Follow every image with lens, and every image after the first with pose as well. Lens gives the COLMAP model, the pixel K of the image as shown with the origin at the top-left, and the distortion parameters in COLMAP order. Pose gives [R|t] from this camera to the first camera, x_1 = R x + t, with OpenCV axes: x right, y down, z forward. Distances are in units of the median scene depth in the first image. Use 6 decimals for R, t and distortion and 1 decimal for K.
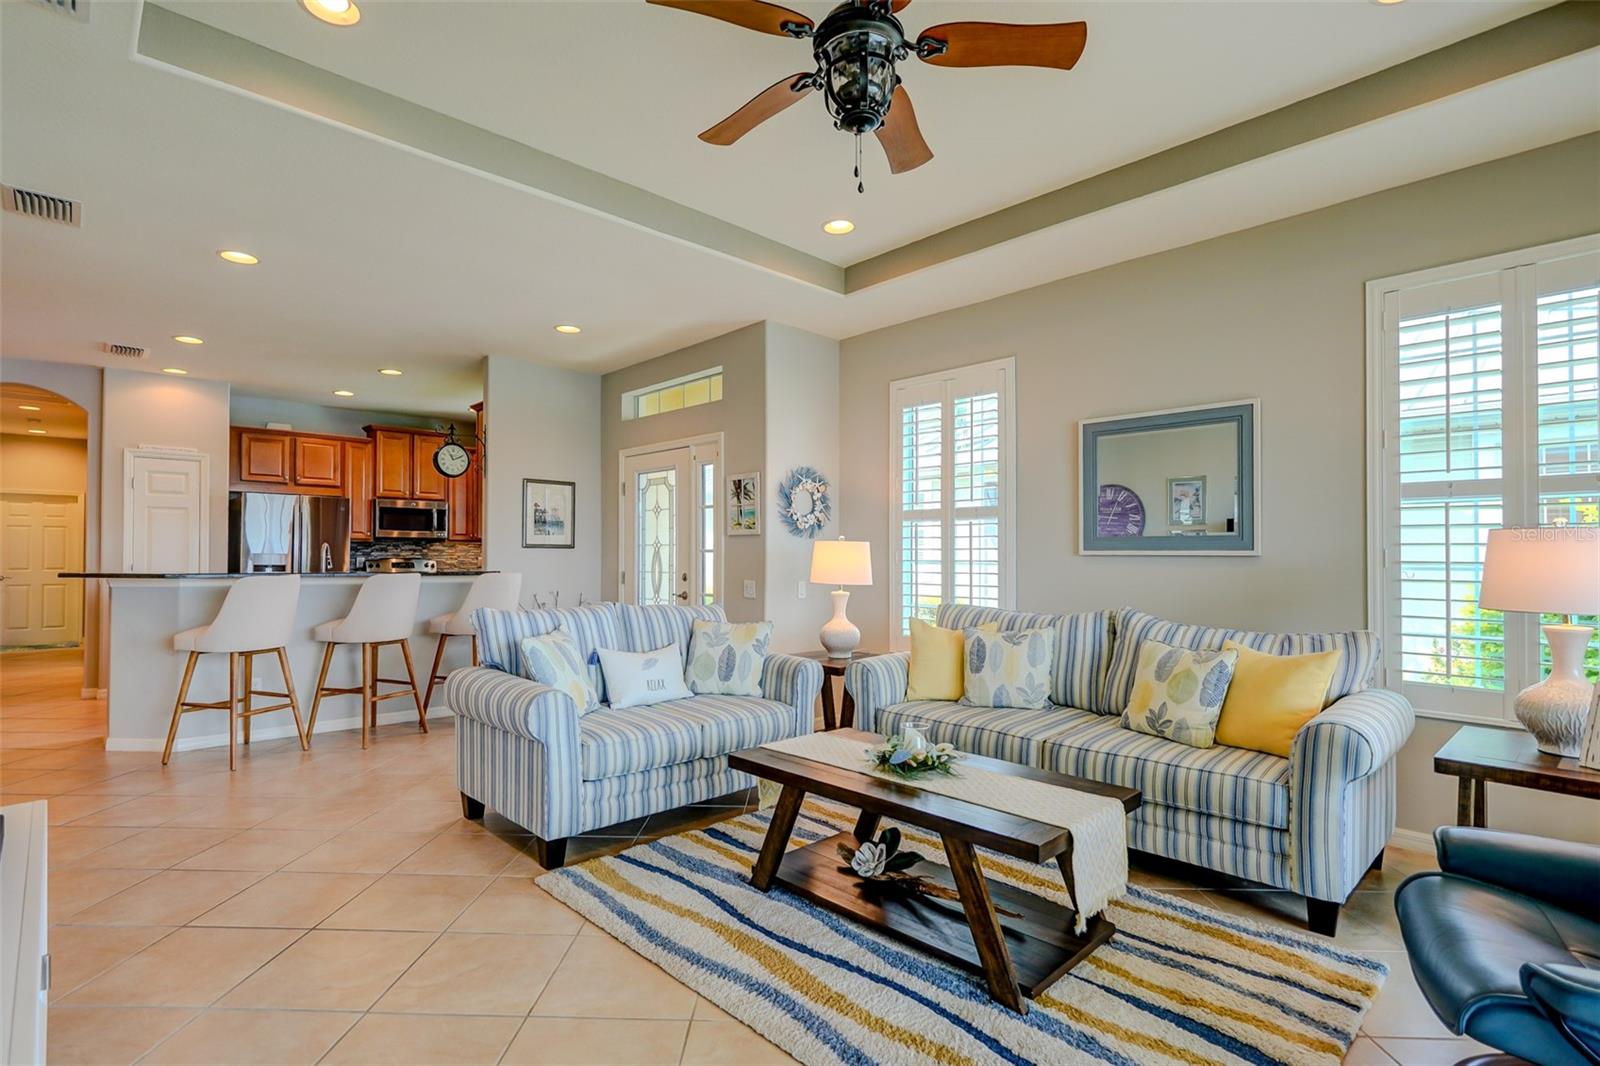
lens RADIAL K [[754.5, 0, 779.0], [0, 754.5, 539.3], [0, 0, 1]] dist [-0.016961, 0.008638]
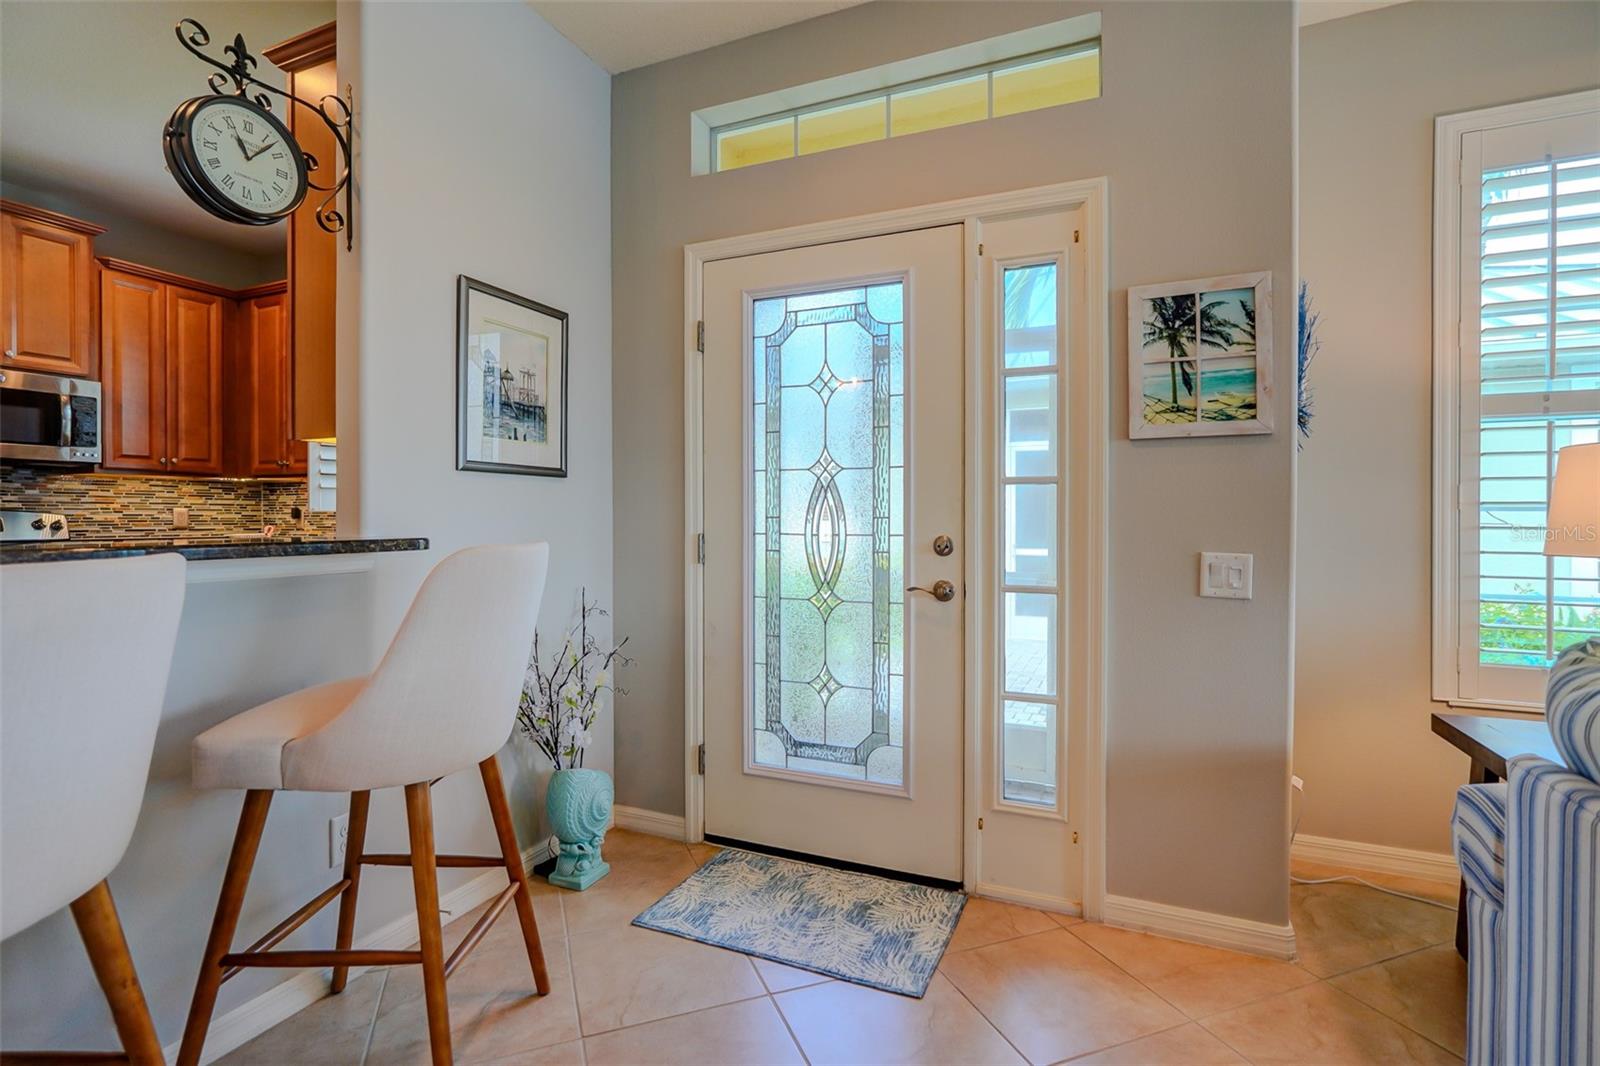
lens RADIAL K [[754.5, 0, 806.7], [0, 754.5, 519.9], [0, 0, 1]] dist [-0.016961, 0.008638]
pose [[0.919500, -0.002708, 0.393082, -0.312280], [-0.007832, 0.999652, 0.025207, 0.023239], [-0.393013, -0.026257, 0.919158, 0.579750]]
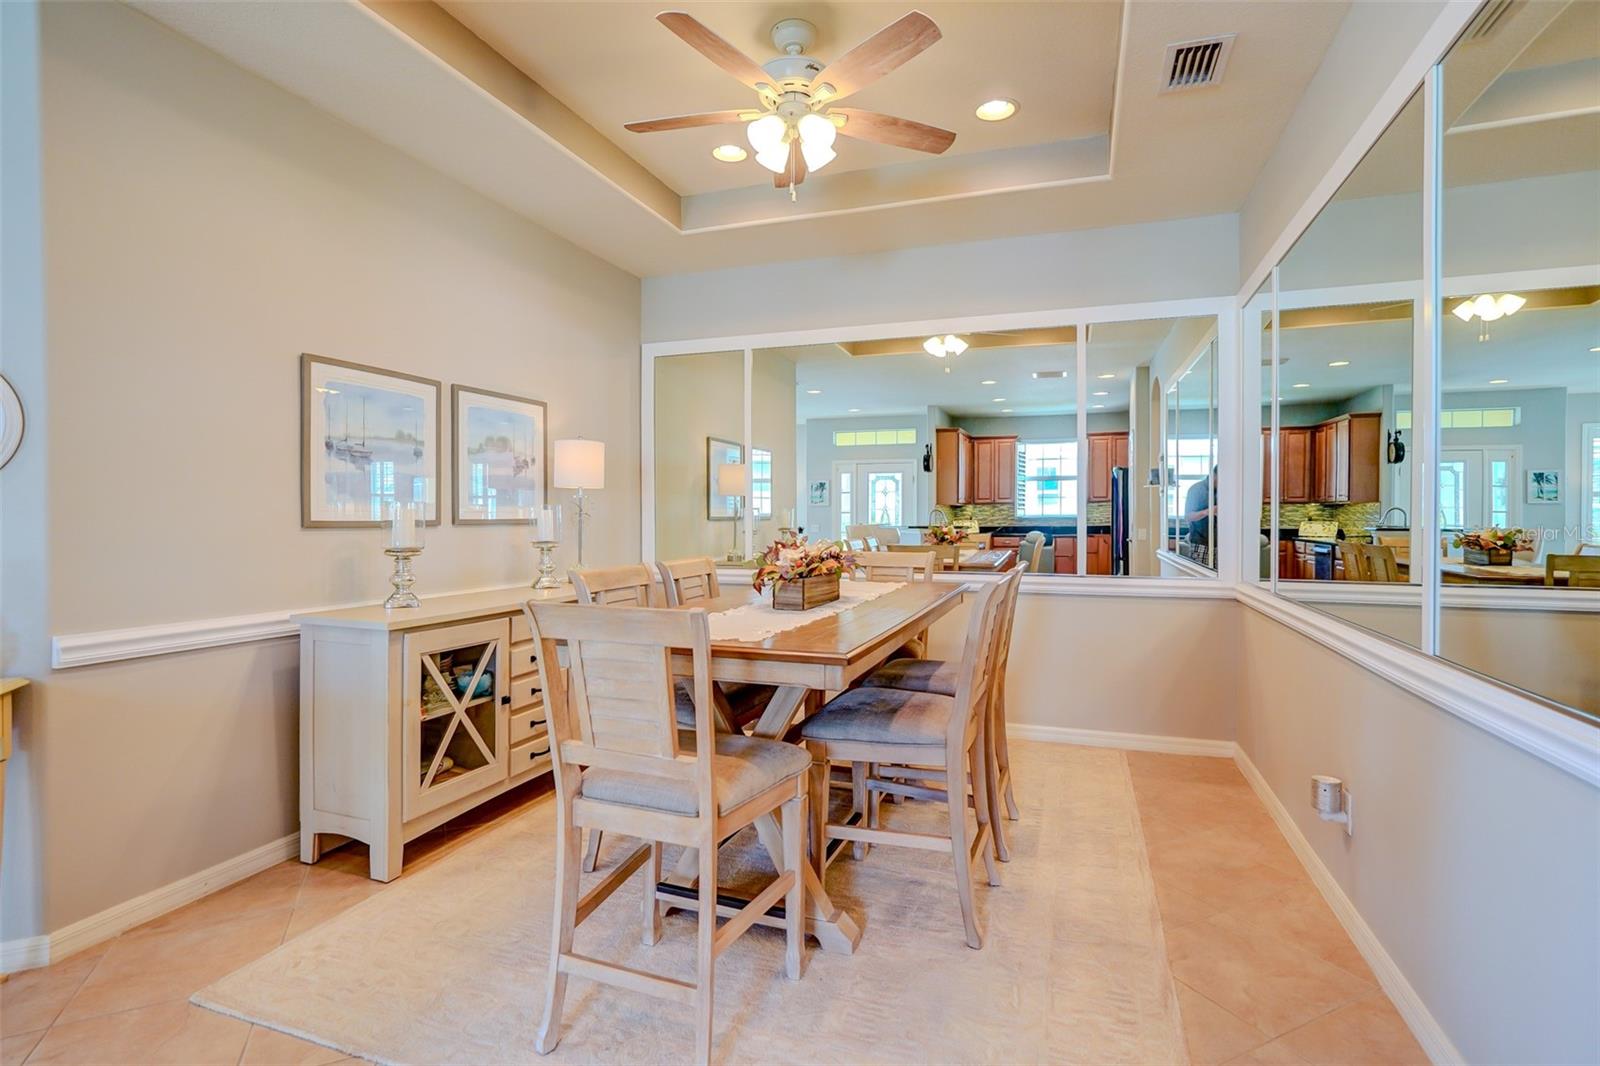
lens RADIAL K [[754.5, 0, 818.5], [0, 754.5, 504.0], [0, 0, 1]] dist [-0.016961, 0.008638]
pose [[0.886209, 0.006817, 0.463235, -1.964589], [-0.018439, 0.999618, 0.020565, -0.007517], [-0.462918, -0.026766, 0.885997, 0.168144]]
